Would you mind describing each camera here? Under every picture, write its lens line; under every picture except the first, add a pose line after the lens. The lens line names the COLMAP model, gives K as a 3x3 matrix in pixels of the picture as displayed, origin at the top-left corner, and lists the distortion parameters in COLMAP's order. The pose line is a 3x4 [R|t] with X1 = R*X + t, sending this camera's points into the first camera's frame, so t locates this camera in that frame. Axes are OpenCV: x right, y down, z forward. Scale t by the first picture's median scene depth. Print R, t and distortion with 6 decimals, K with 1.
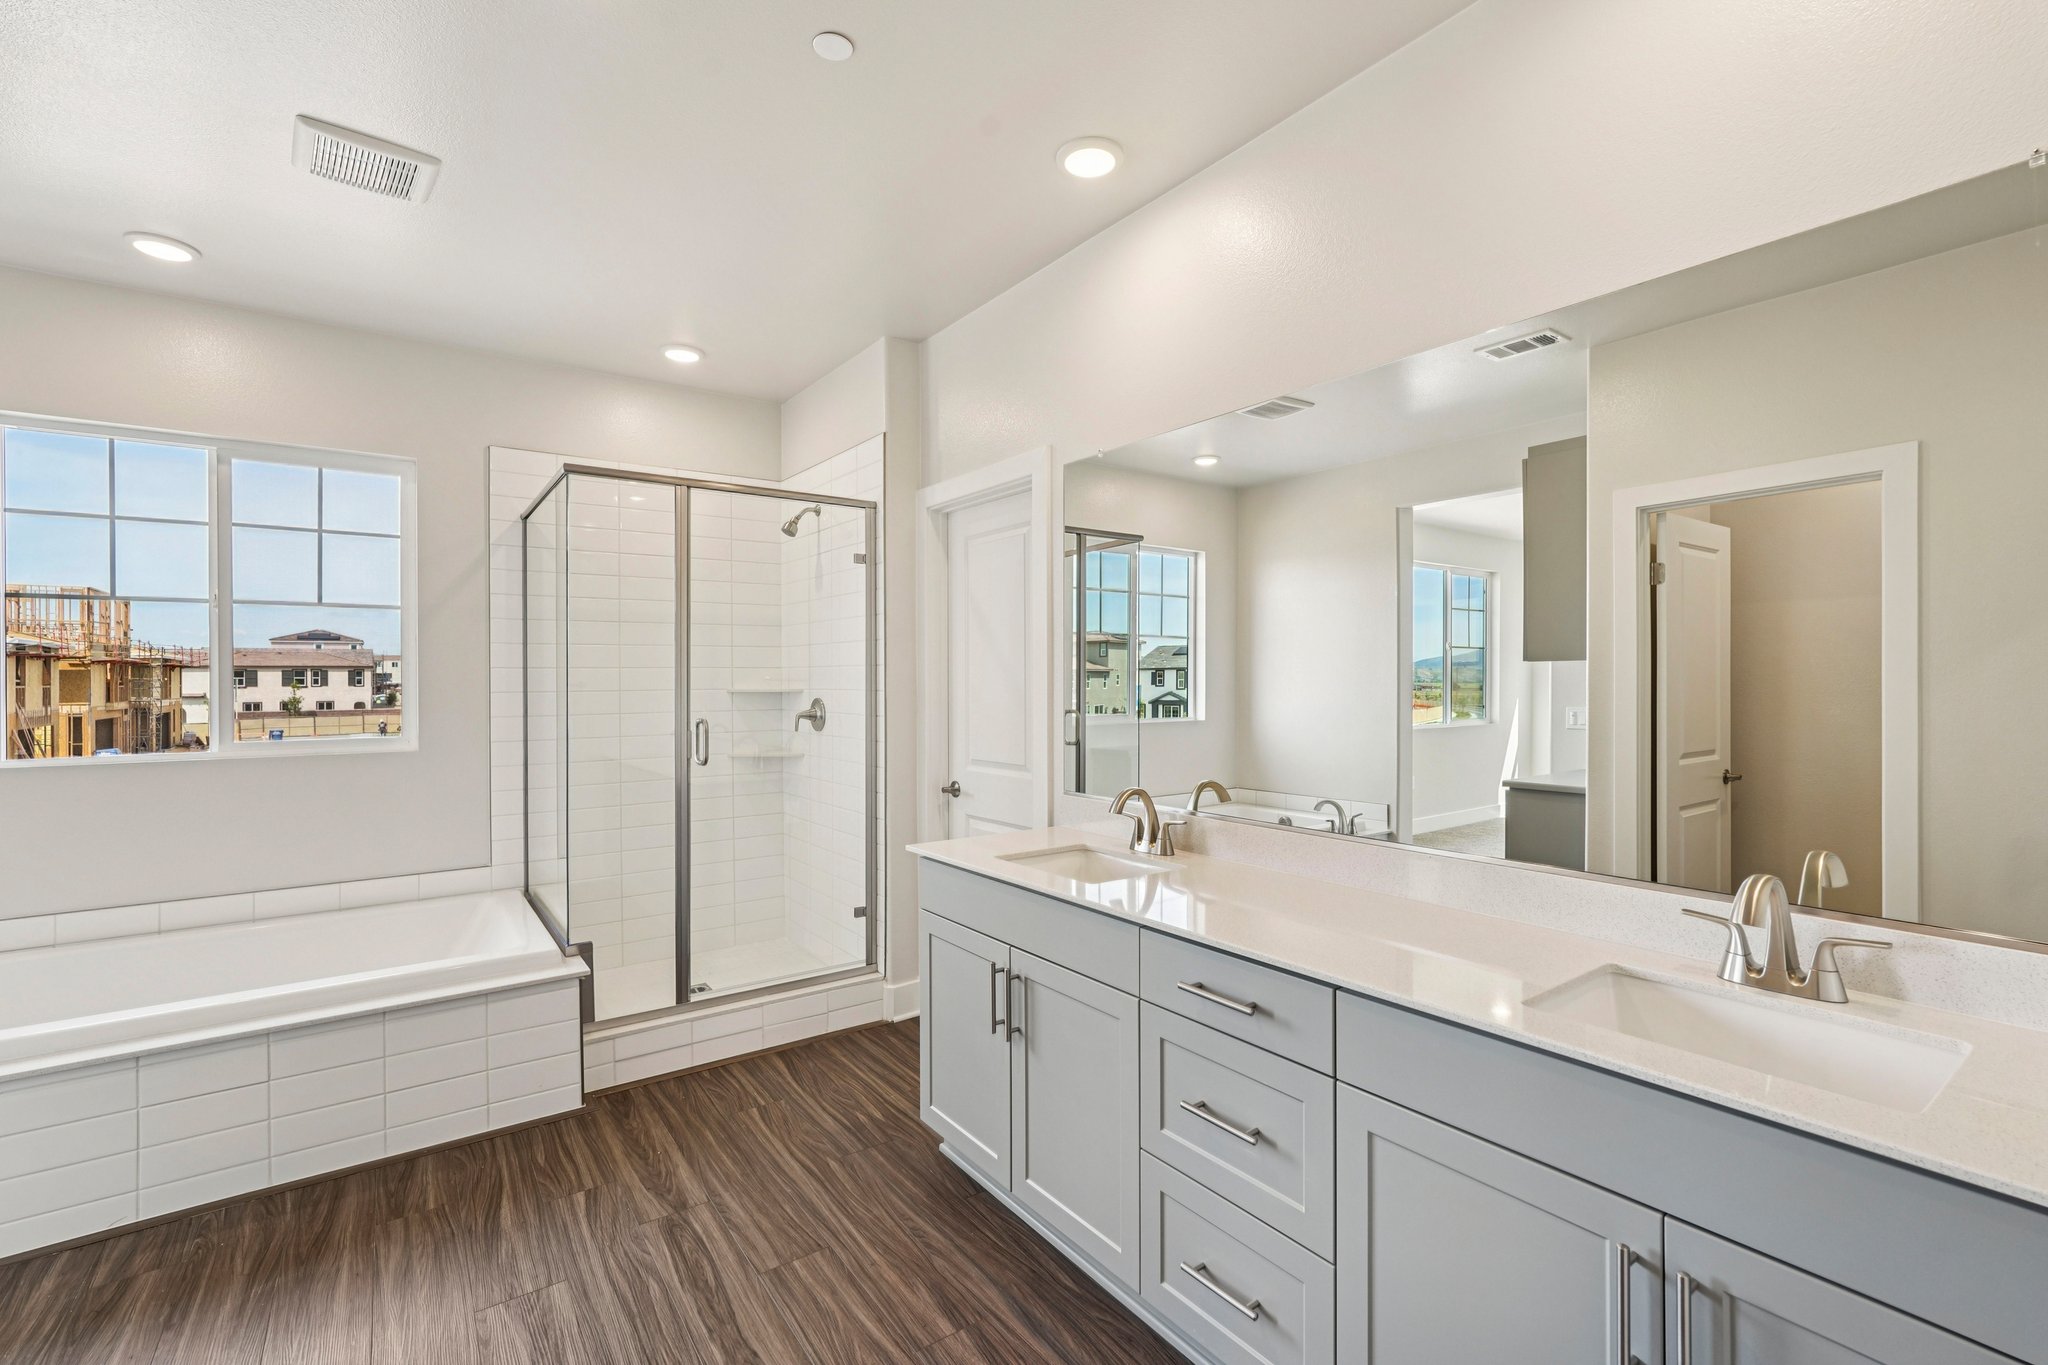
lens RADIAL K [[900.3, 0, 1036.8], [0, 900.3, 675.9], [0, 0, 1]] dist [-0.017220, 0.007211]
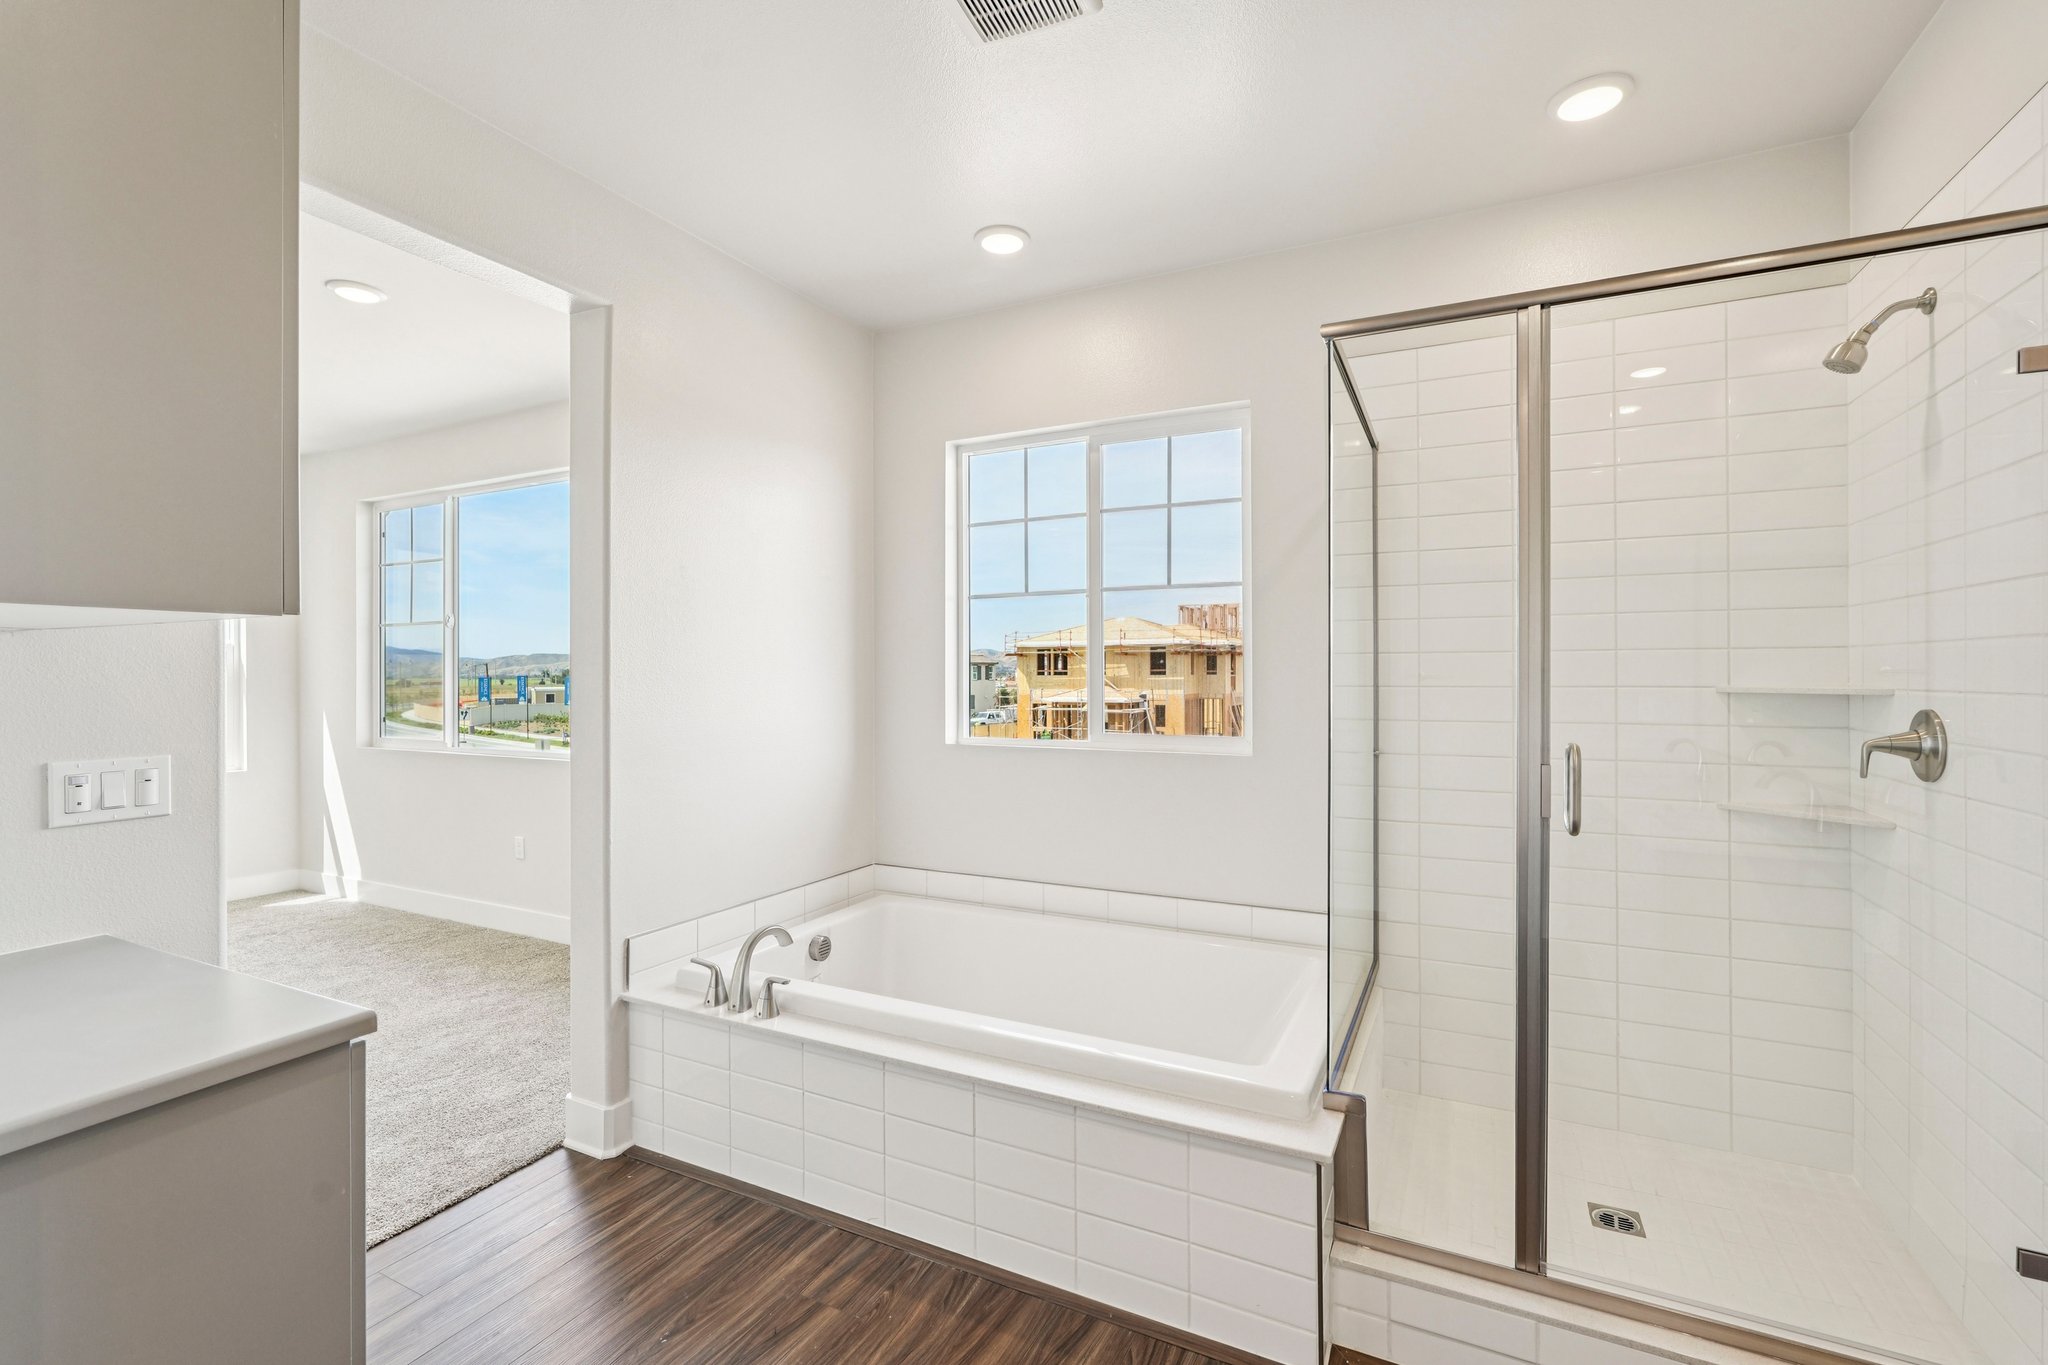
lens RADIAL K [[900.3, 0, 1029.6], [0, 900.3, 672.1], [0, 0, 1]] dist [-0.017220, 0.007211]
pose [[0.442903, 0.003109, -0.896564, -0.049002], [0.001311, 0.999991, 0.004115, 0.003176], [0.896569, -0.002998, 0.442895, 0.493469]]
